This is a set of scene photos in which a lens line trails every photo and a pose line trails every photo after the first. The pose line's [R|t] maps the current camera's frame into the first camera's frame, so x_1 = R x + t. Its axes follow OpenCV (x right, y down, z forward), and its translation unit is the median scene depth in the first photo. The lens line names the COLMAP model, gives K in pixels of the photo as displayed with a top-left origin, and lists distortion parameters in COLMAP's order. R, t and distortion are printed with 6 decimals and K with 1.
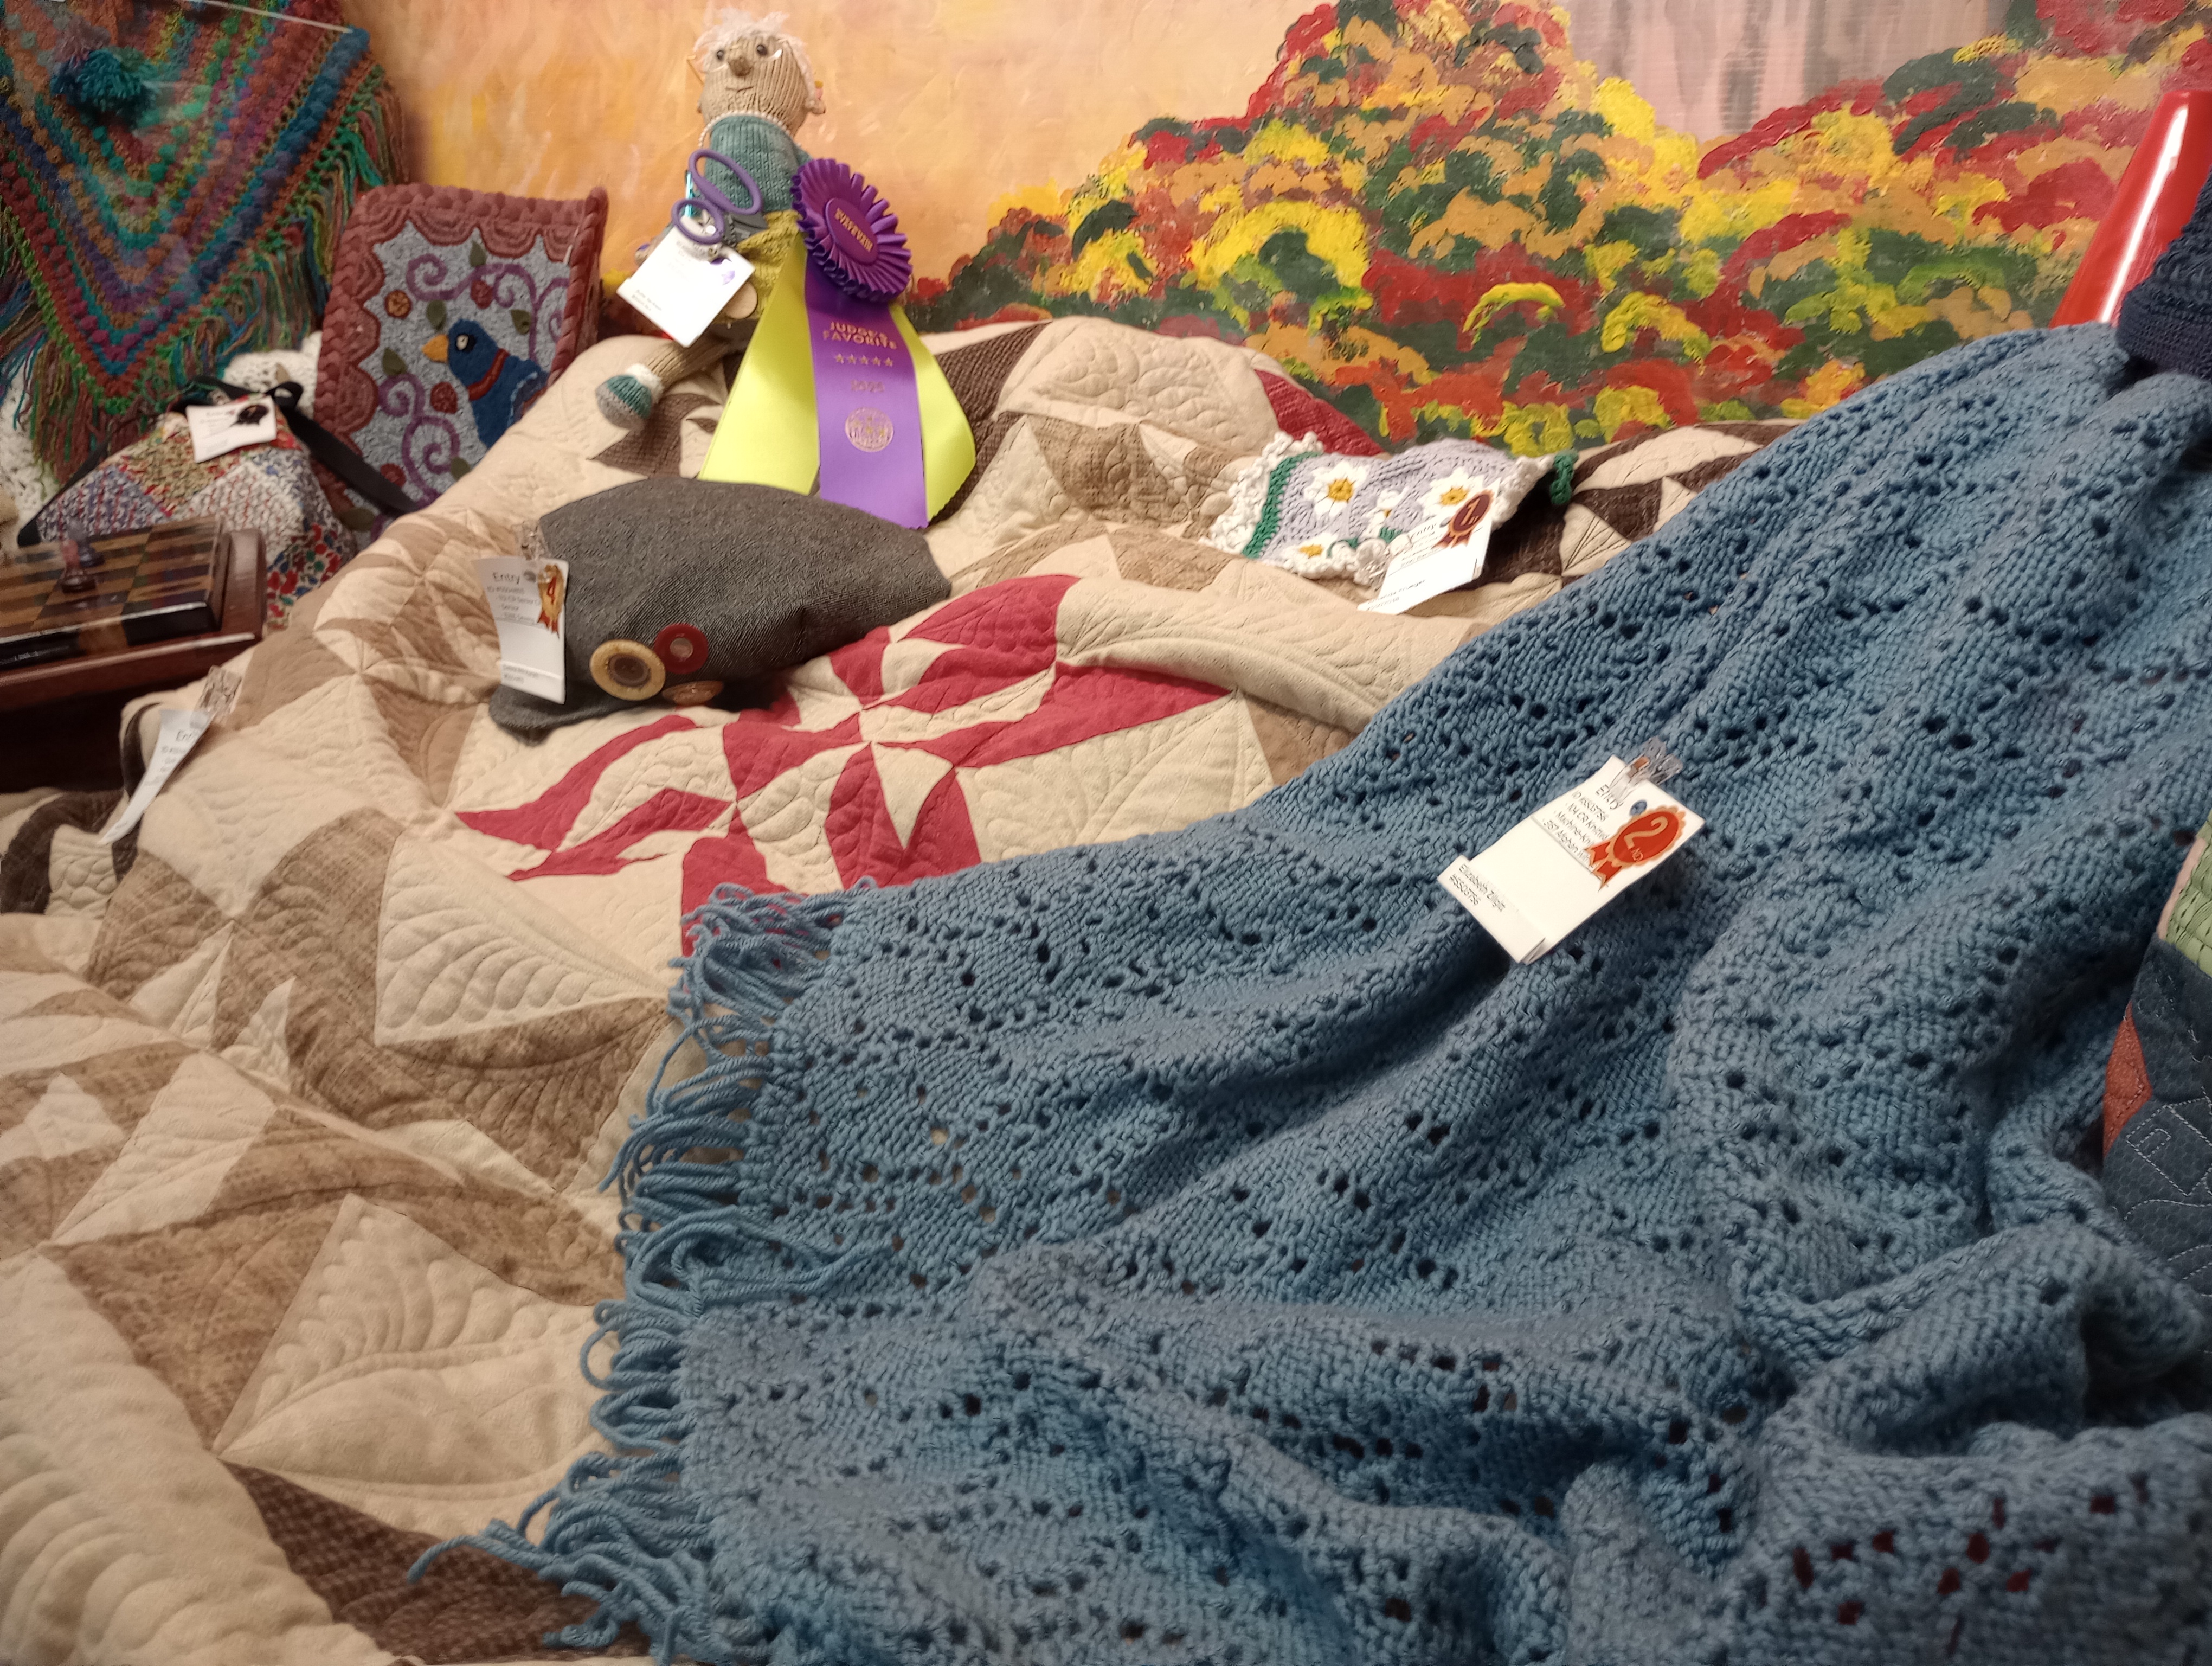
lens RADIAL K [[1836.2, 0, 1110.7], [0, 1836.2, 825.7], [0, 0, 1]] dist [0.055651, -0.072458]
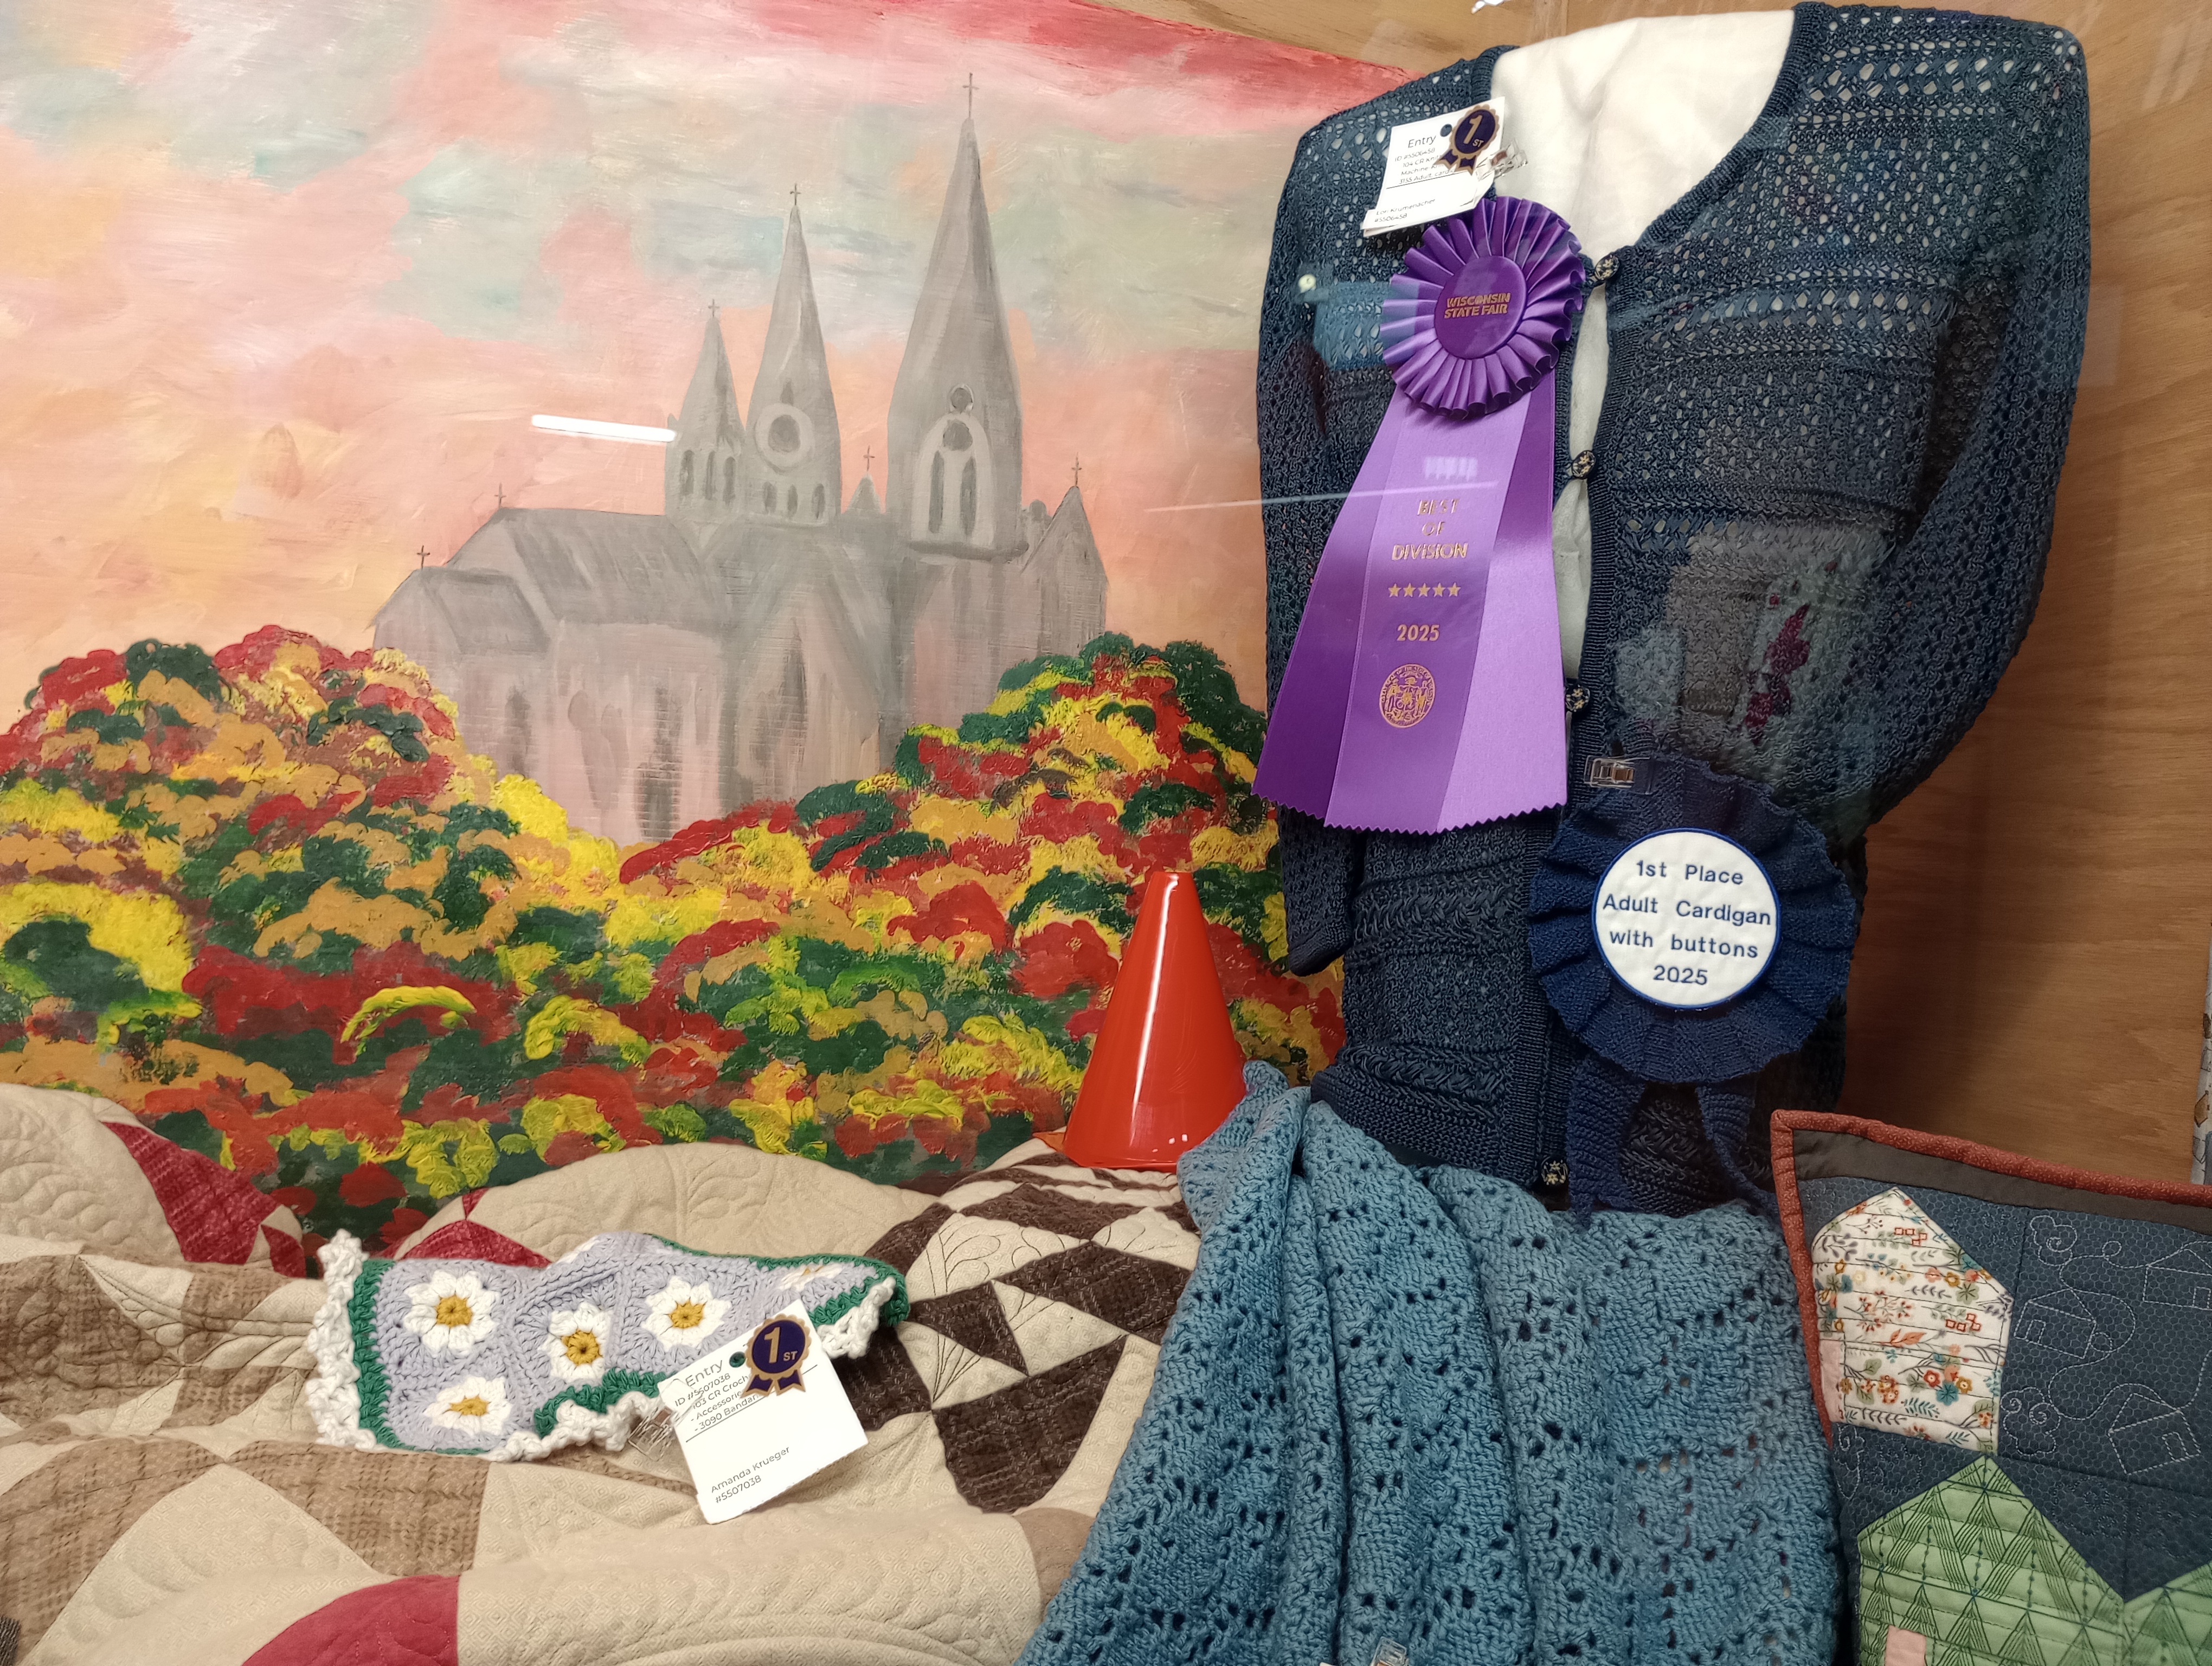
lens RADIAL K [[1836.2, 0, 1119.4], [0, 1836.2, 833.8], [0, 0, 1]] dist [0.055651, -0.072458]
pose [[0.571291, -0.000246, 0.820748, -0.307697], [0.195865, 0.971148, -0.136043, -0.185460], [-0.797034, 0.238476, 0.554857, 0.246783]]
